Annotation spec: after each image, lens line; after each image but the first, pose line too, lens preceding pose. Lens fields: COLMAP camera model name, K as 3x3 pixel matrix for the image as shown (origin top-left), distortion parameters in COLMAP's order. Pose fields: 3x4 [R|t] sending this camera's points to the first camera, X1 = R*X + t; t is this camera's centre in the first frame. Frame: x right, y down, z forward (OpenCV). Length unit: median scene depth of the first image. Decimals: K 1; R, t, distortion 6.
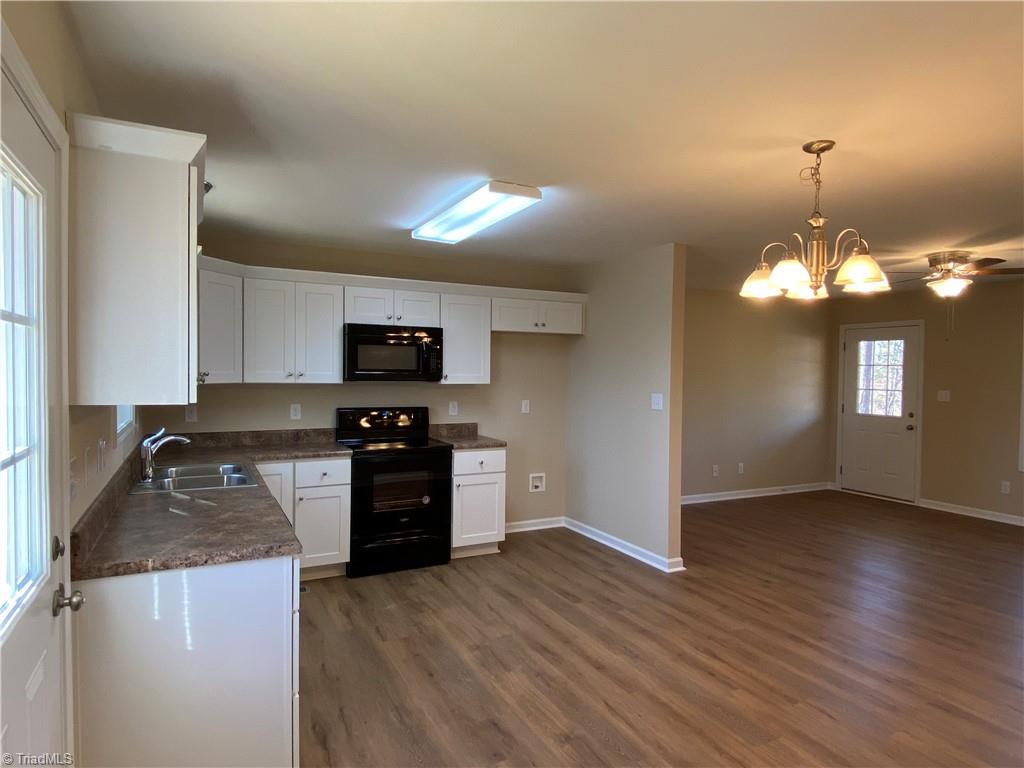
lens RADIAL K [[613.6, 0, 509.9], [0, 613.6, 386.5], [0, 0, 1]] dist [0.062456, -0.065050]
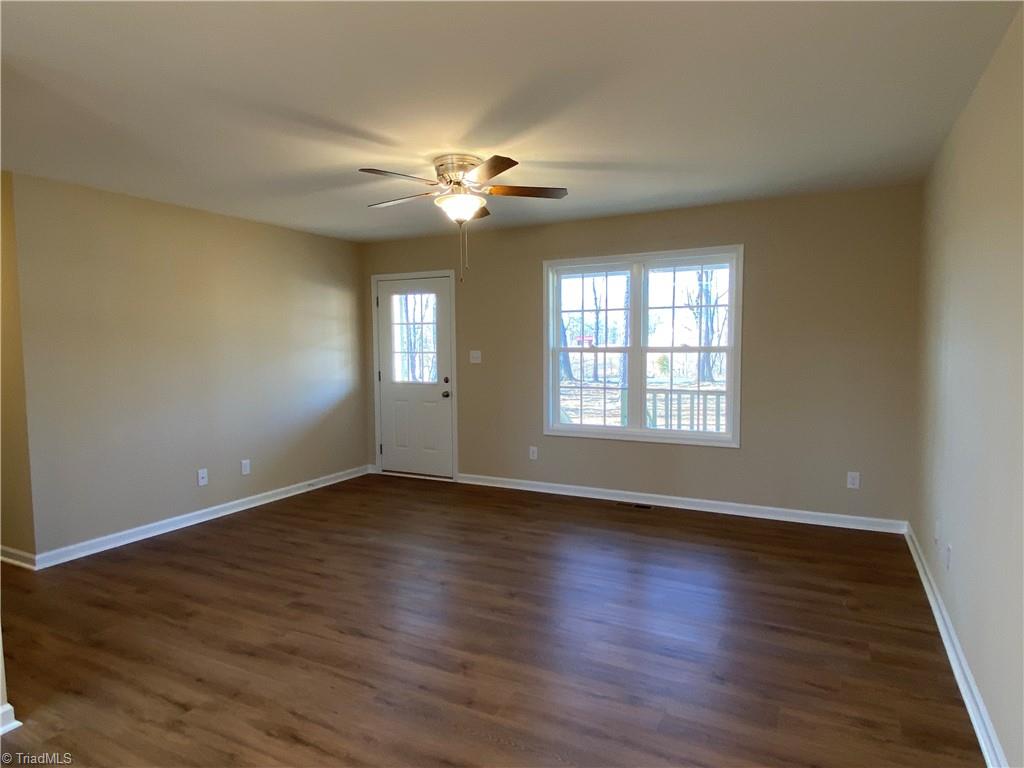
lens RADIAL K [[613.6, 0, 509.9], [0, 613.6, 386.5], [0, 0, 1]] dist [0.062456, -0.065050]
pose [[0.809047, -0.060546, 0.584618, 0.337174], [0.033552, 0.997816, 0.056906, 0.014171], [-0.586786, -0.026425, 0.809311, 0.396710]]
